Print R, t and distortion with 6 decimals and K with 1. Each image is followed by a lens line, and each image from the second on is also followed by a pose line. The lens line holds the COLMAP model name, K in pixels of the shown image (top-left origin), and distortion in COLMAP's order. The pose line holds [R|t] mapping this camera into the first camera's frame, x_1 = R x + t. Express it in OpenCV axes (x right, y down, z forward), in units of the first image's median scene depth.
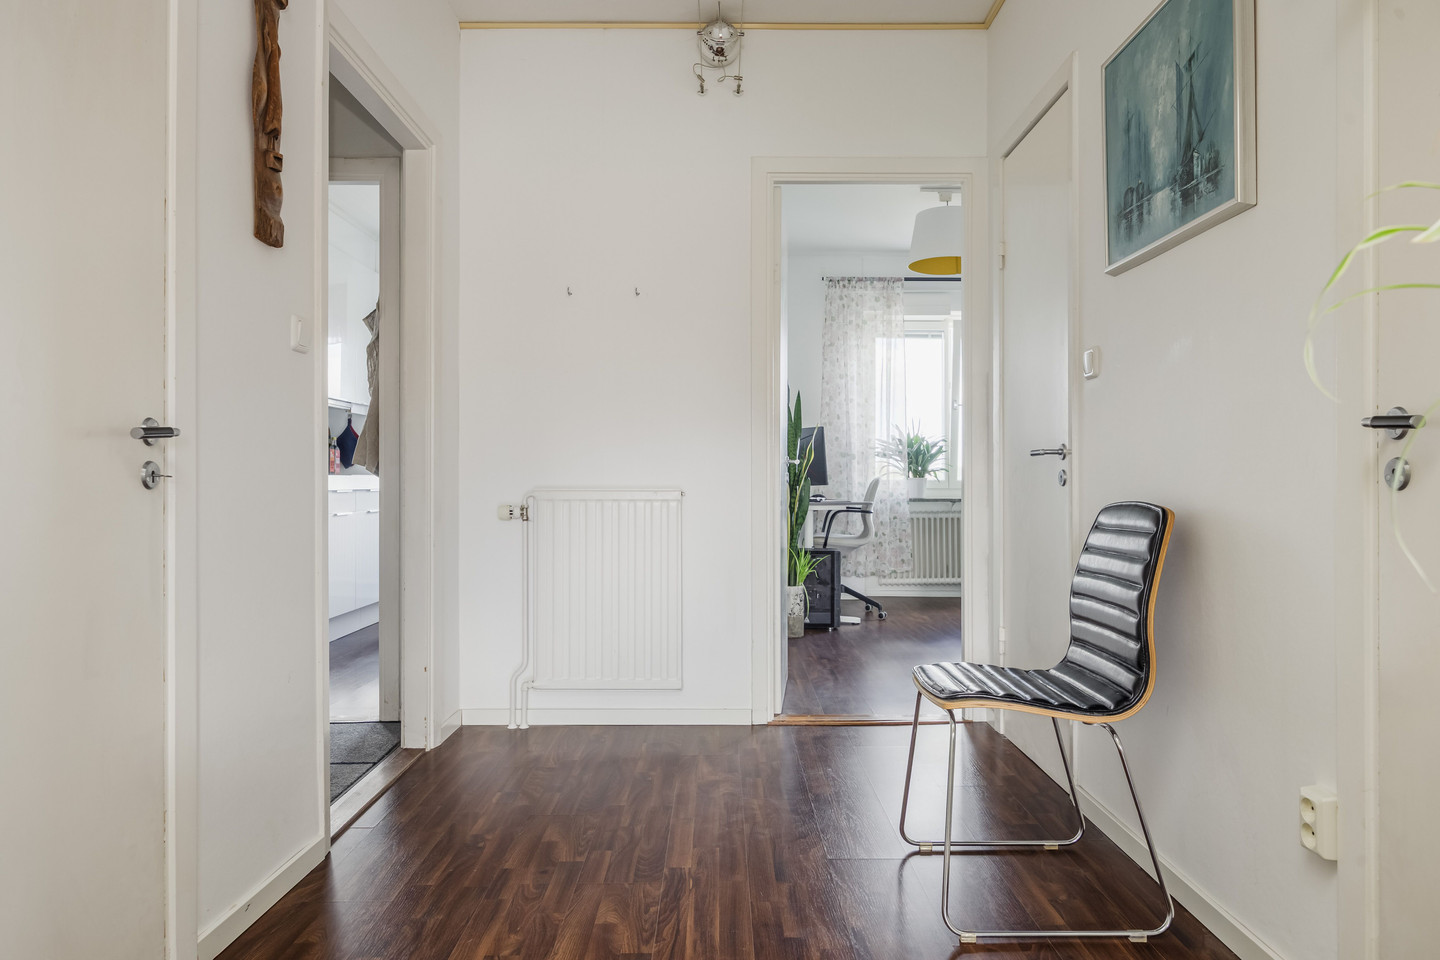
lens RADIAL K [[916.5, 0, 725.5], [0, 916.5, 476.9], [0, 0, 1]] dist [-0.024727, 0.000233]
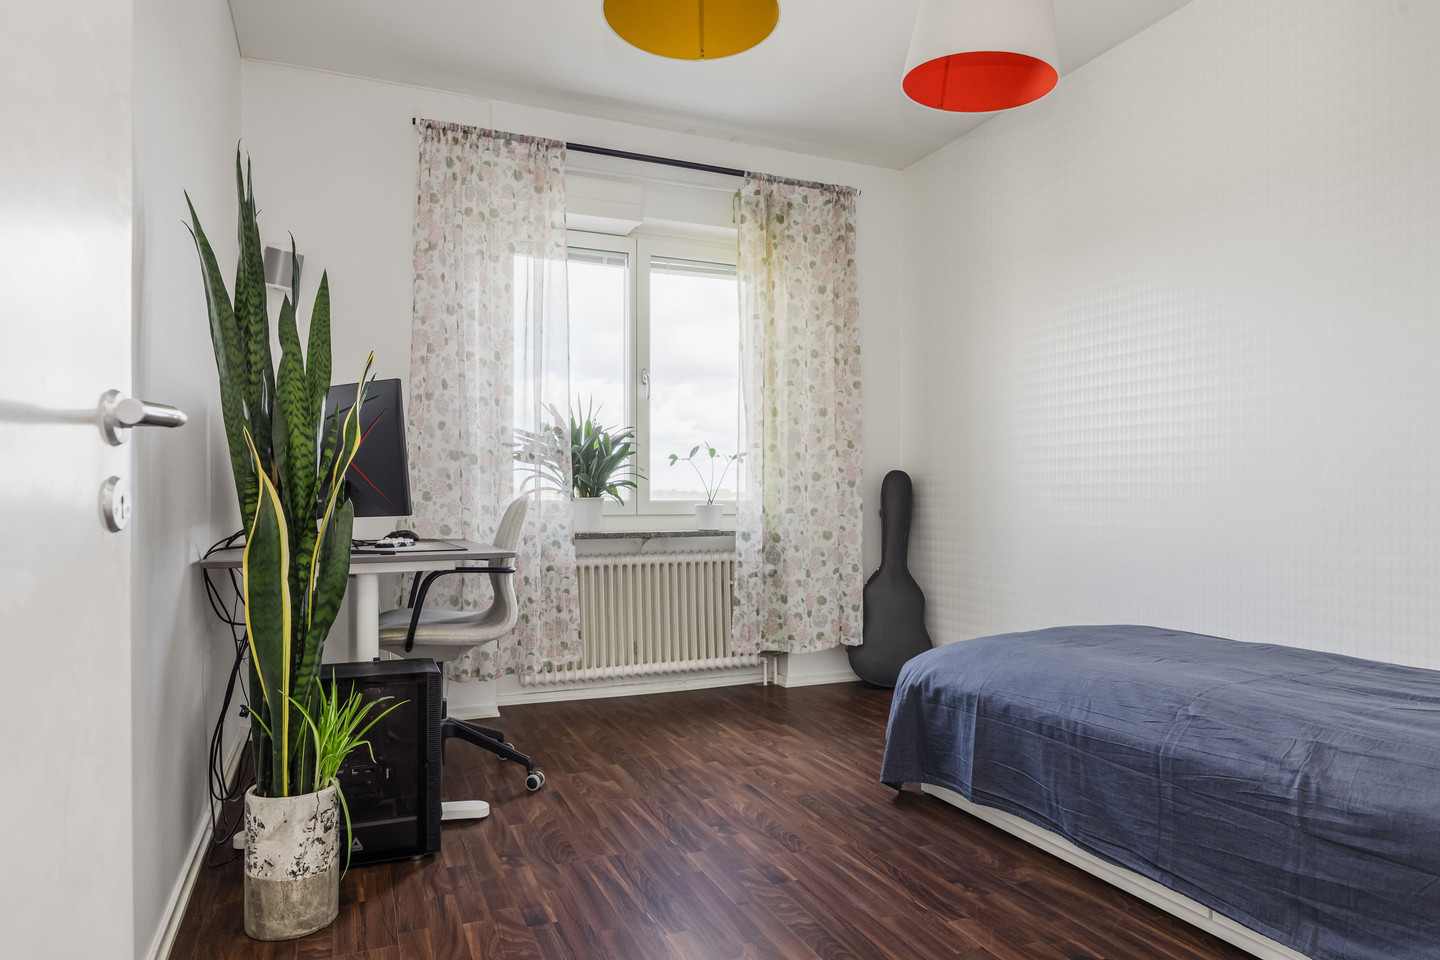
lens RADIAL K [[869.4, 0, 717.3], [0, 869.4, 488.9], [0, 0, 1]] dist [-0.013939, 0.004246]
pose [[0.917653, -0.000390, 0.397383, 0.068221], [0.003570, 0.999967, -0.007263, -0.000076], [-0.397367, 0.008083, 0.917624, 0.473300]]
